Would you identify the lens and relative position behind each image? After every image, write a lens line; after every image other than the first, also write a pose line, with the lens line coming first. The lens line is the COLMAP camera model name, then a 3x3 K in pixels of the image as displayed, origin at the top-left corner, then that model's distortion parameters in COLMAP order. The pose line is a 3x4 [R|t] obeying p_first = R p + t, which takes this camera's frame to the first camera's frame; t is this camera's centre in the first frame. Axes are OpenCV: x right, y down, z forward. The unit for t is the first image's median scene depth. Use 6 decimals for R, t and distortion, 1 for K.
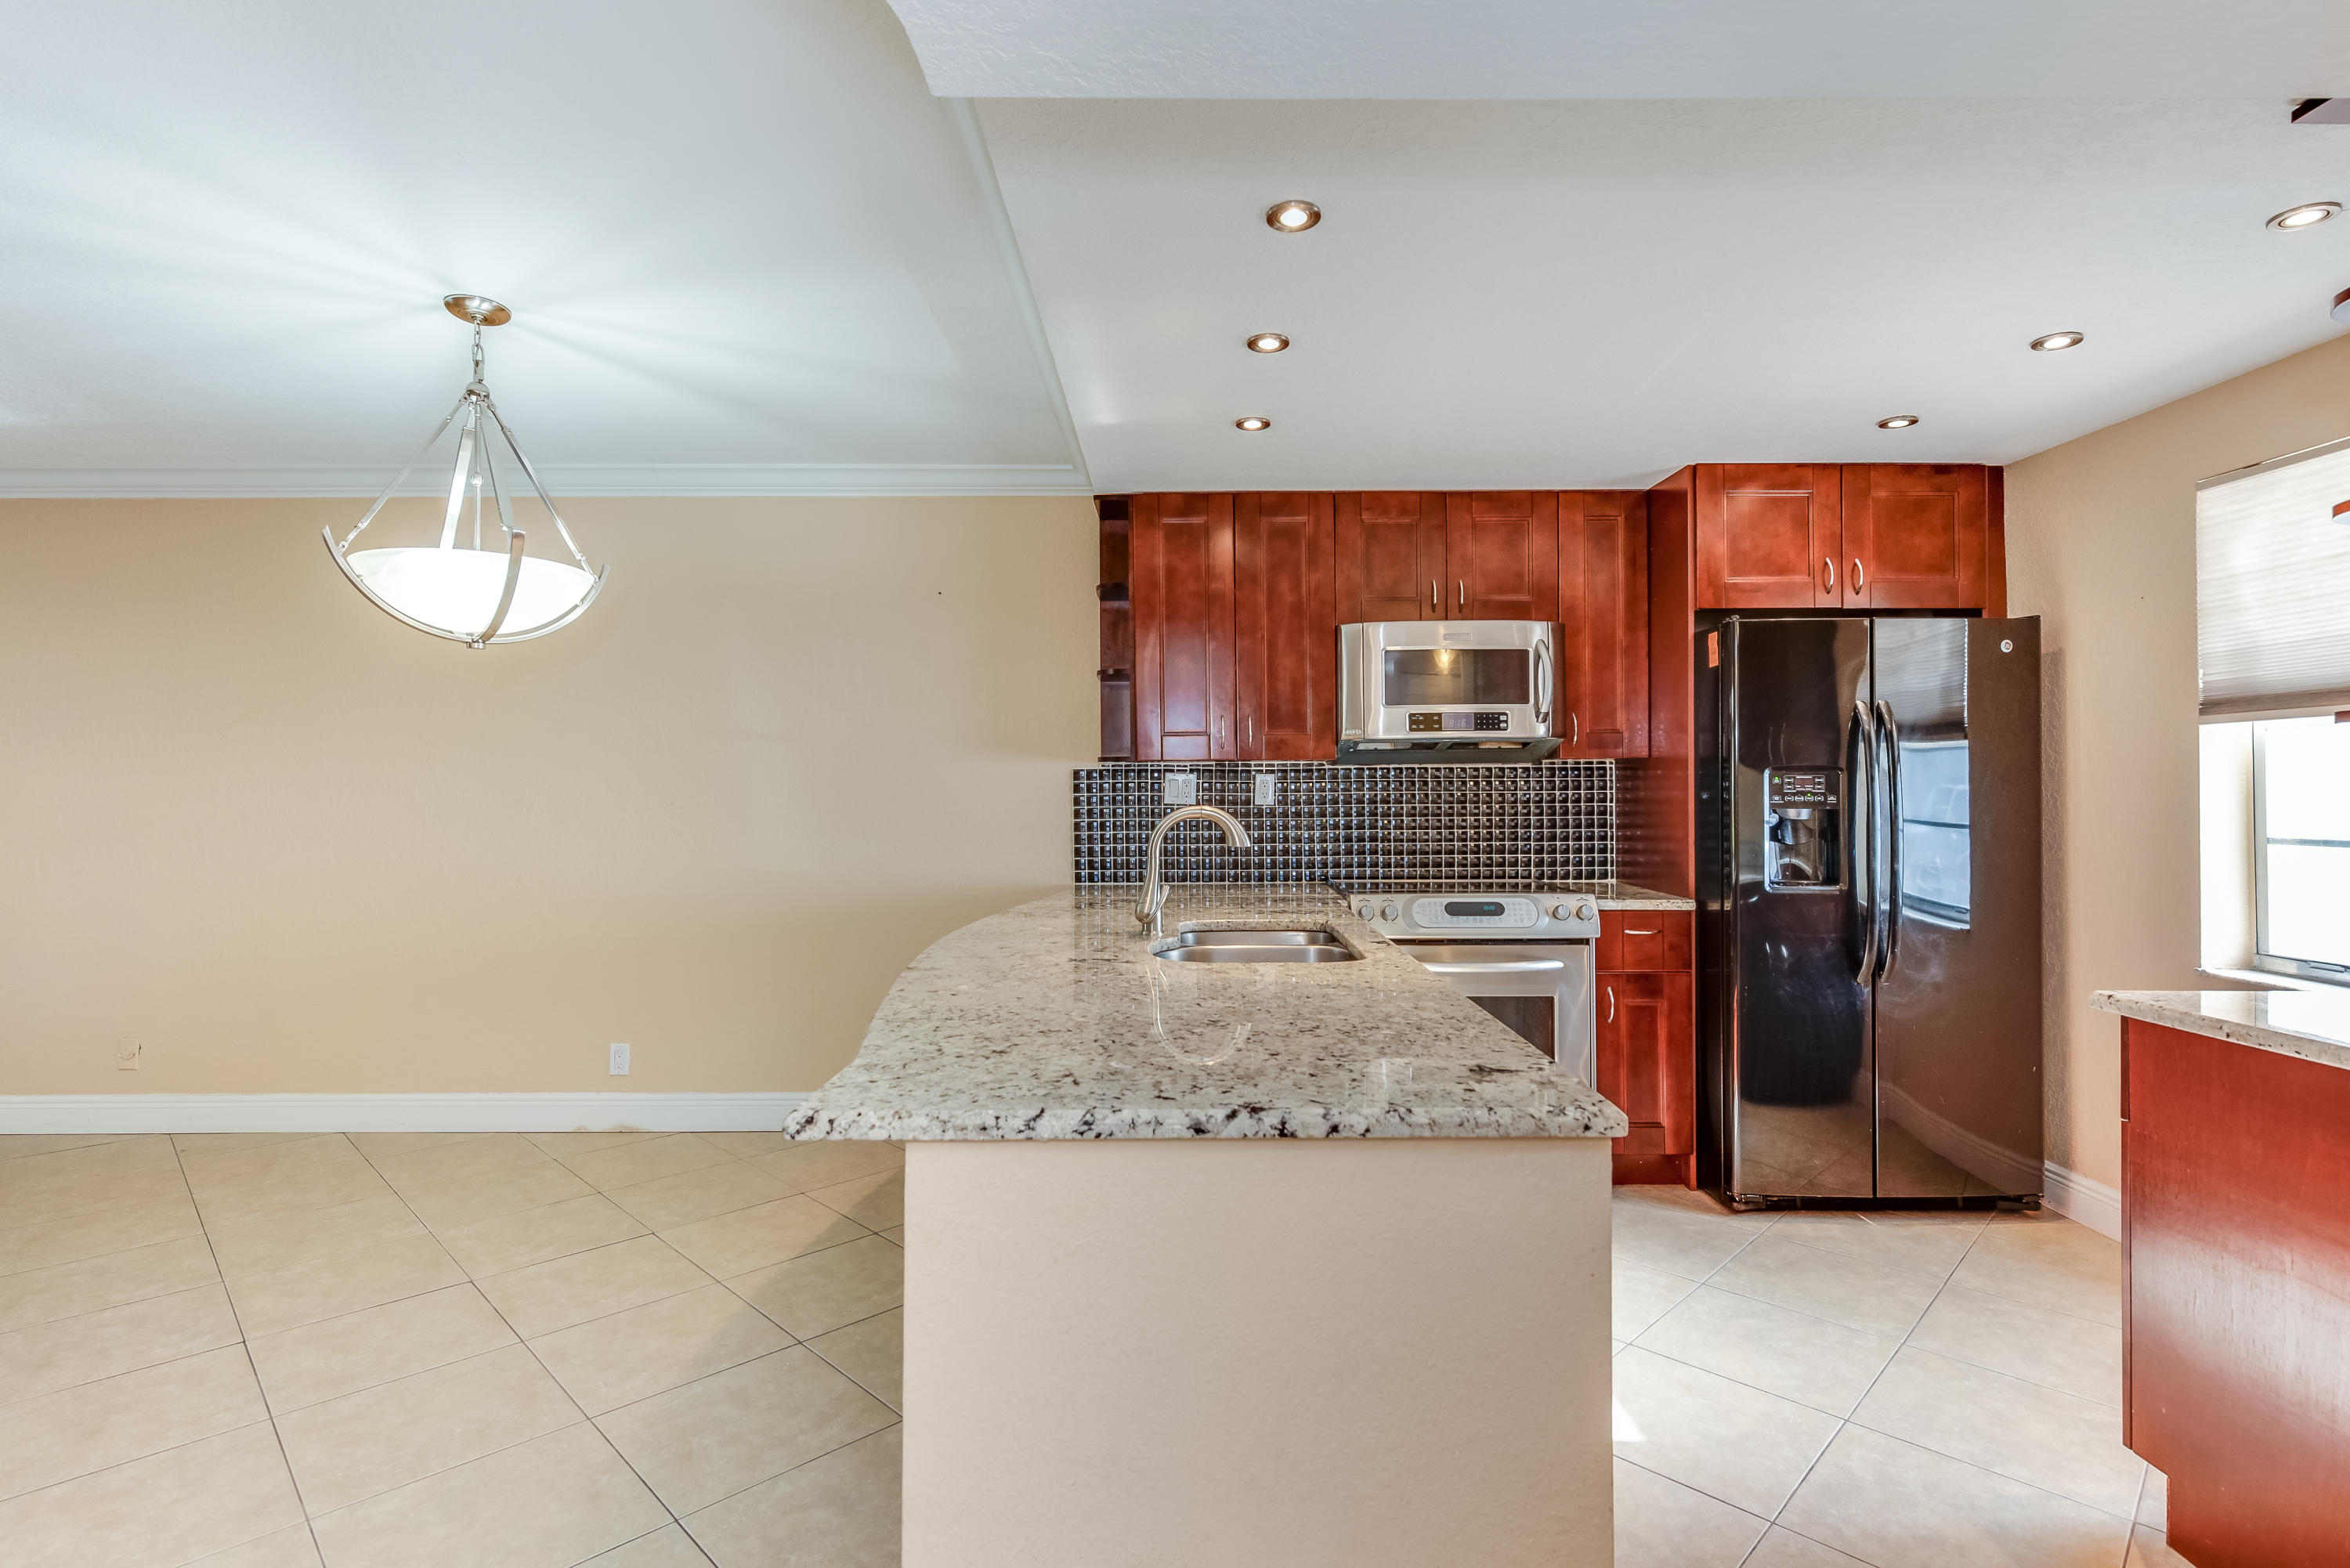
lens RADIAL K [[1117.6, 0, 1194.0], [0, 1117.6, 777.2], [0, 0, 1]] dist [-0.000717, 0.000078]
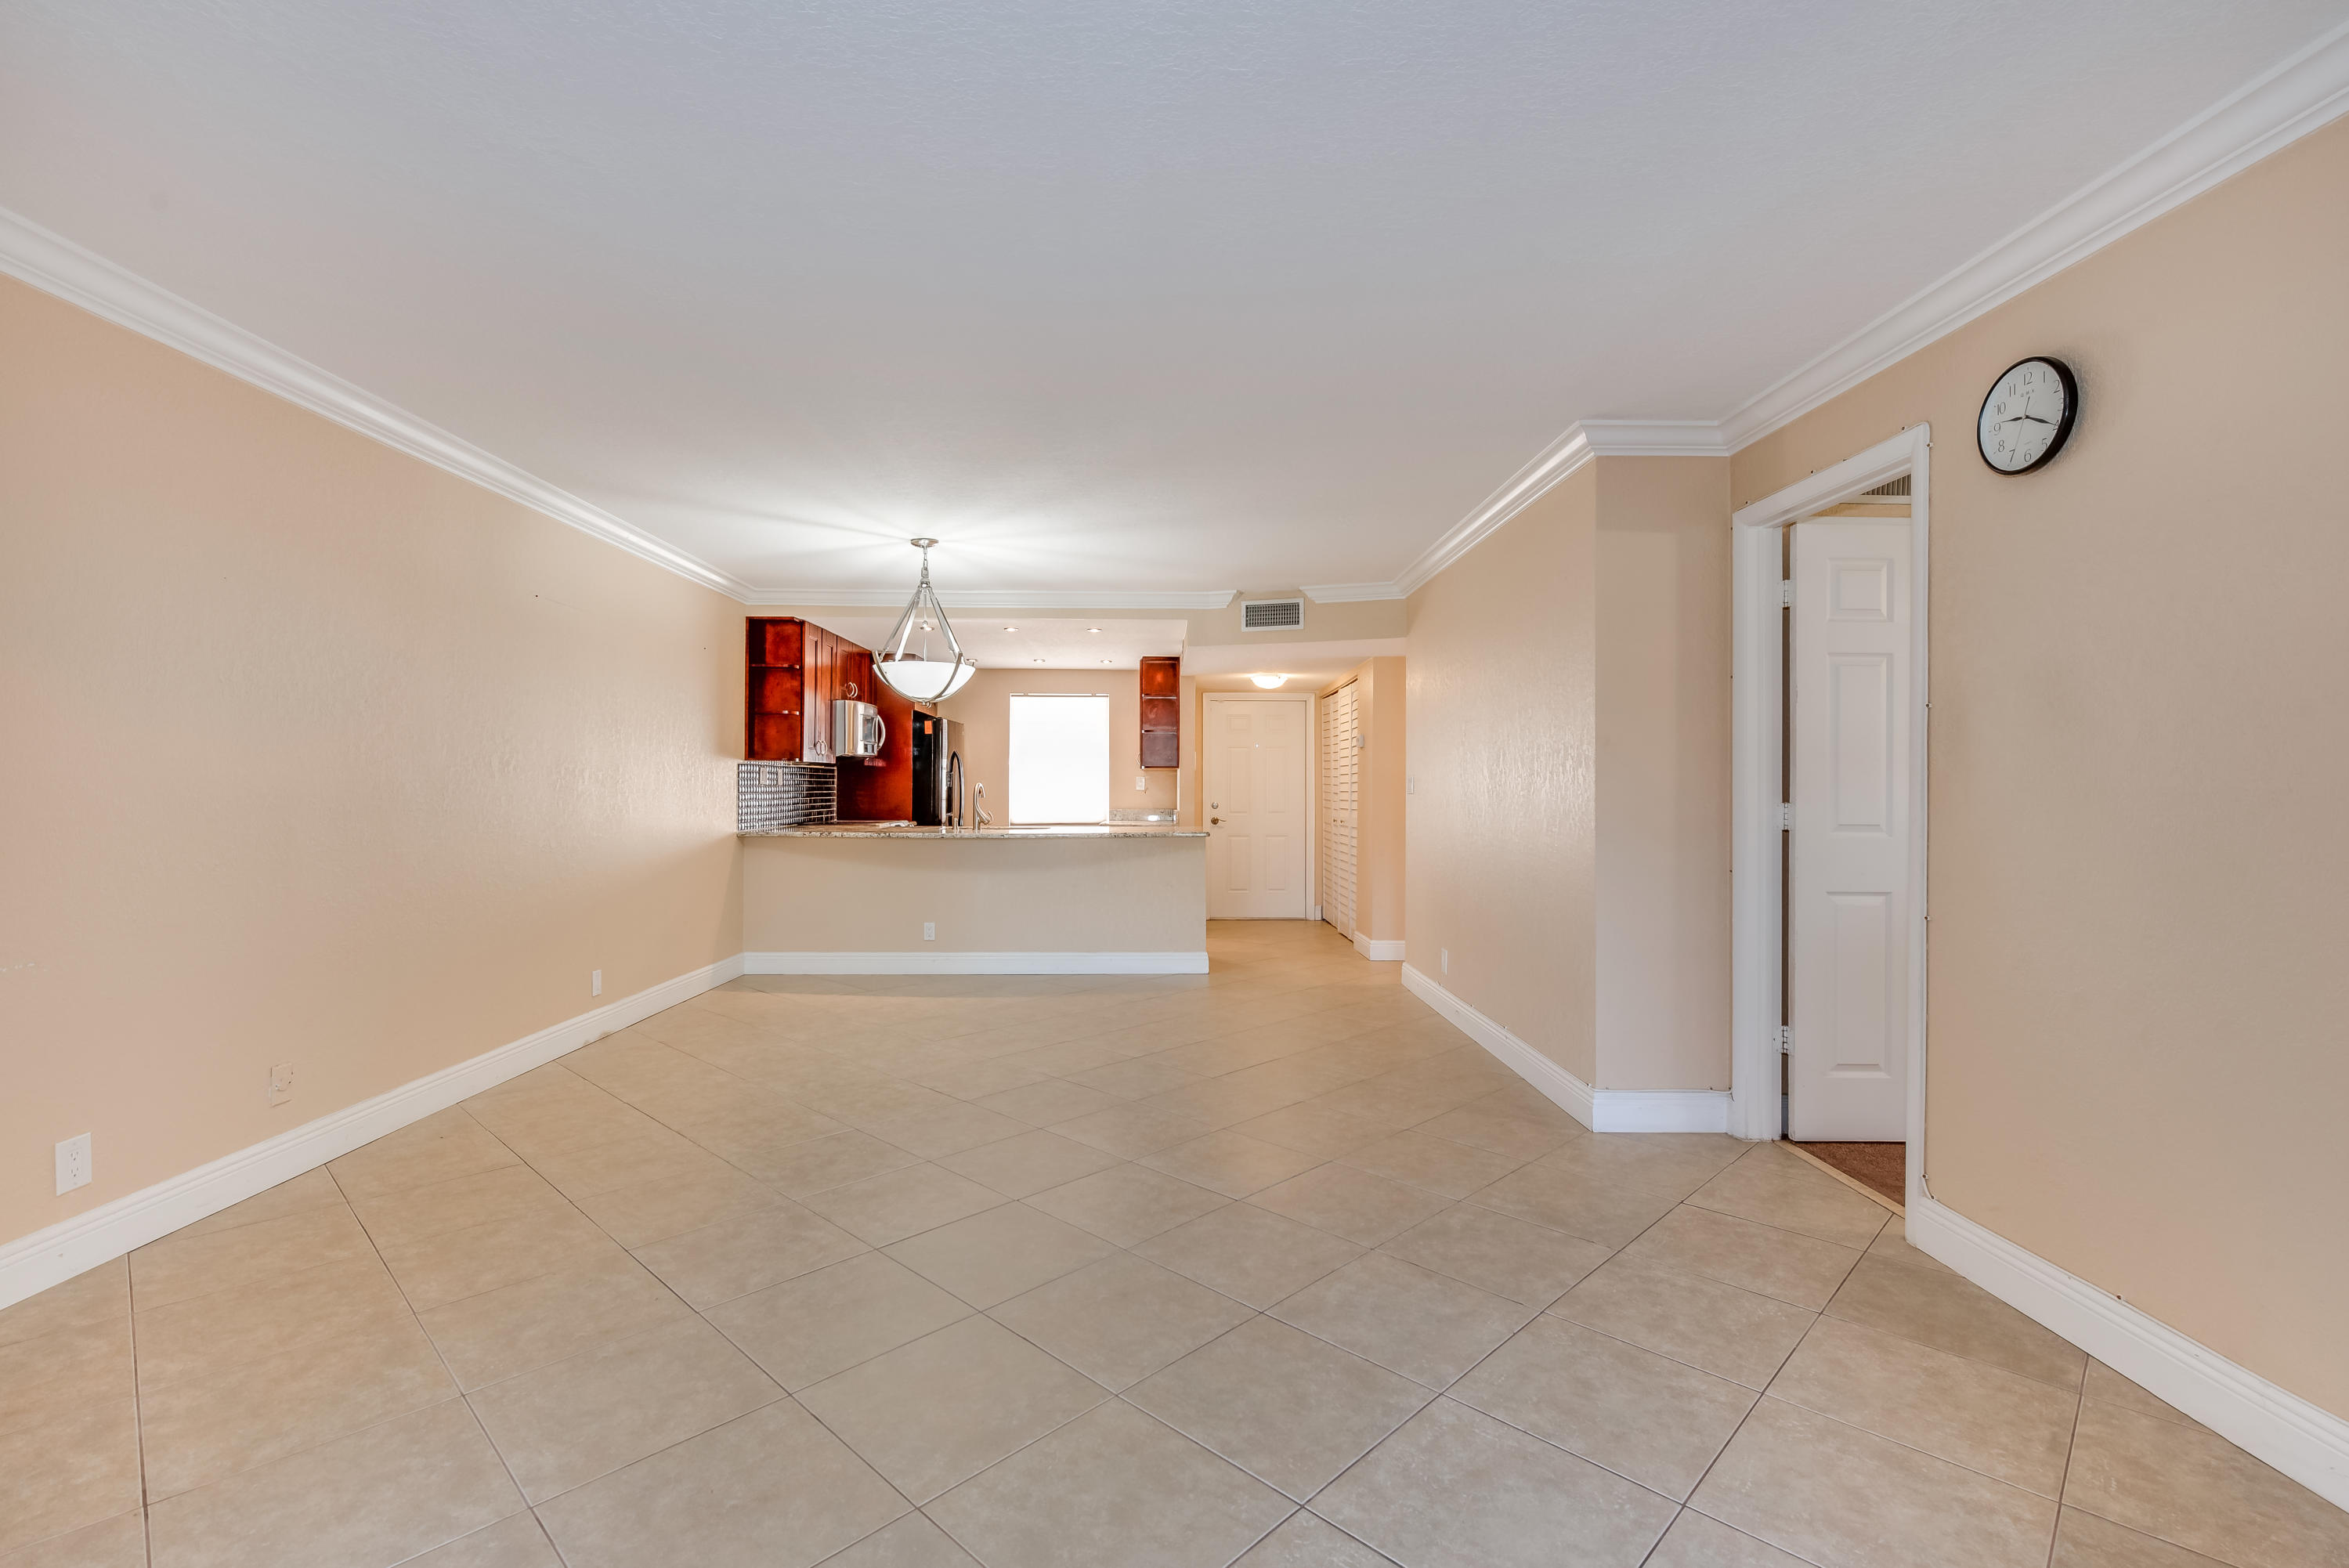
lens RADIAL K [[1050.4, 0, 1161.2], [0, 1050.4, 786.8], [0, 0, 1]] dist [-0.000116, 0.000009]
pose [[-0.006620, 0.002738, 0.999974, -1.983391], [-0.013971, 0.999898, -0.002830, 0.027560], [-0.999880, -0.013989, -0.006581, 0.432879]]
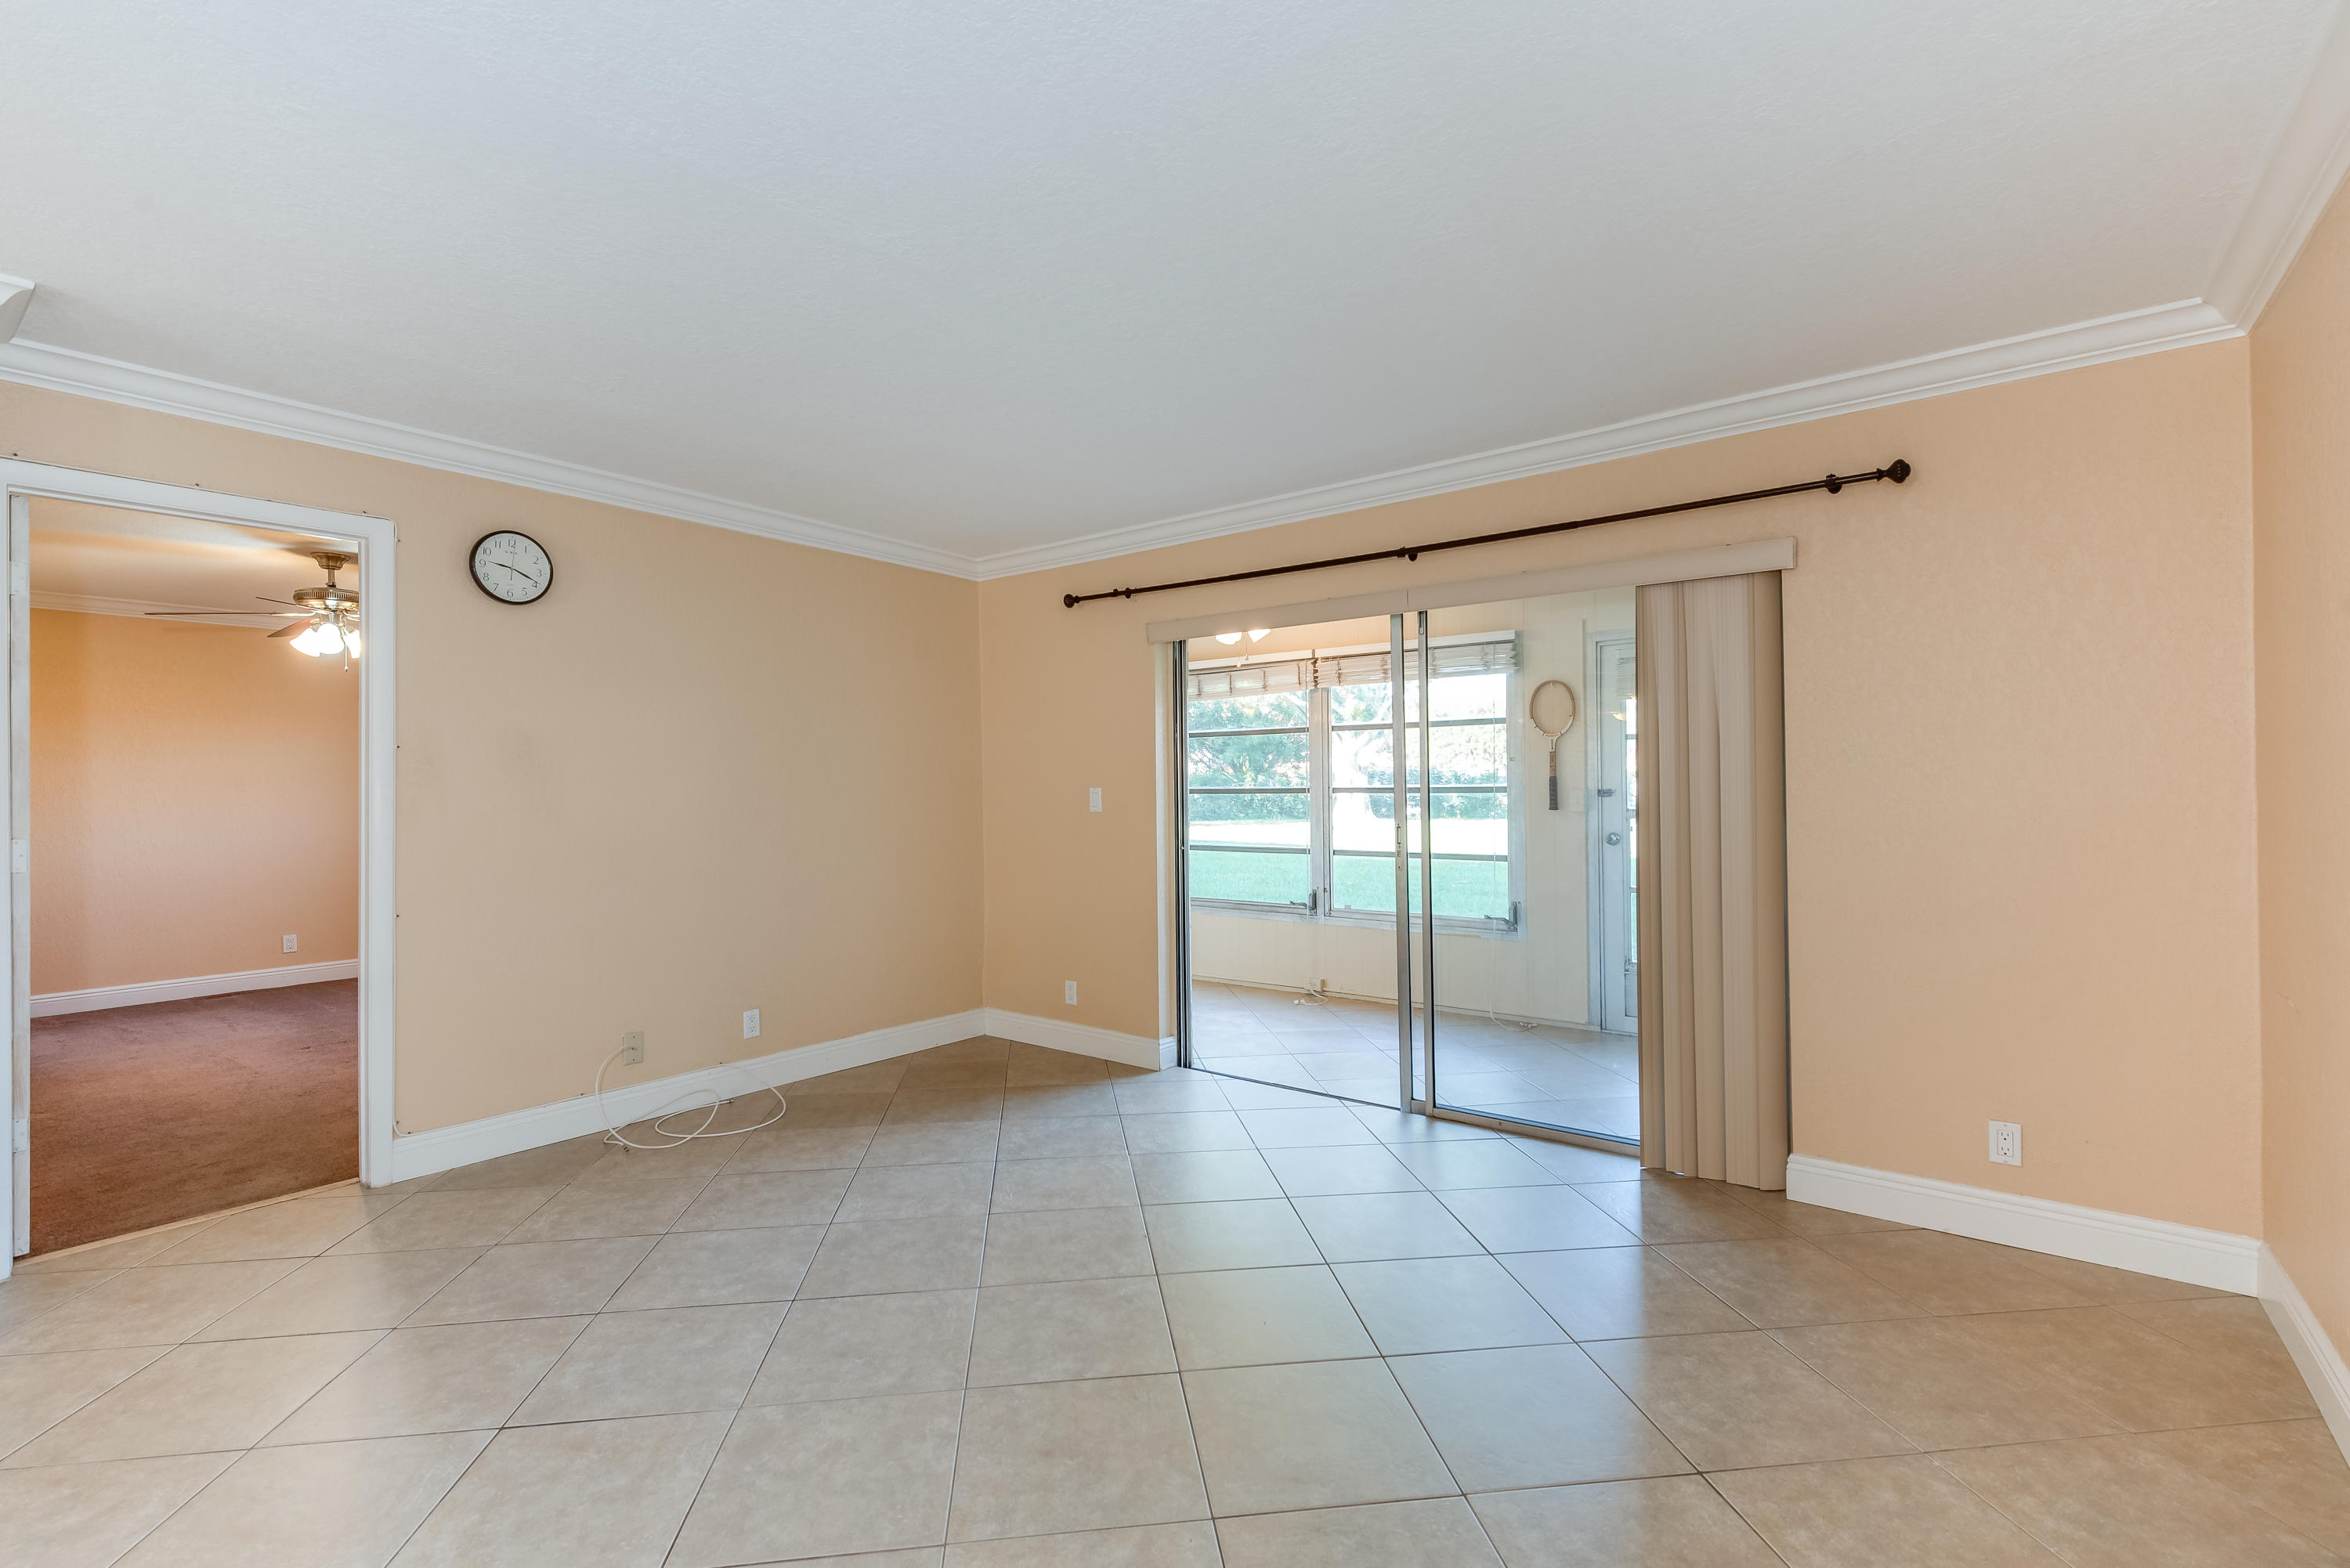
lens RADIAL K [[1050.8, 0, 1174.7], [0, 1050.8, 779.4], [0, 0, 1]] dist [-0.000116, 0.000009]
pose [[-0.611302, 0.004146, -0.791387, -0.912757], [0.020034, 0.999747, -0.010238, 0.012303], [0.791144, -0.022113, -0.611230, 1.014486]]
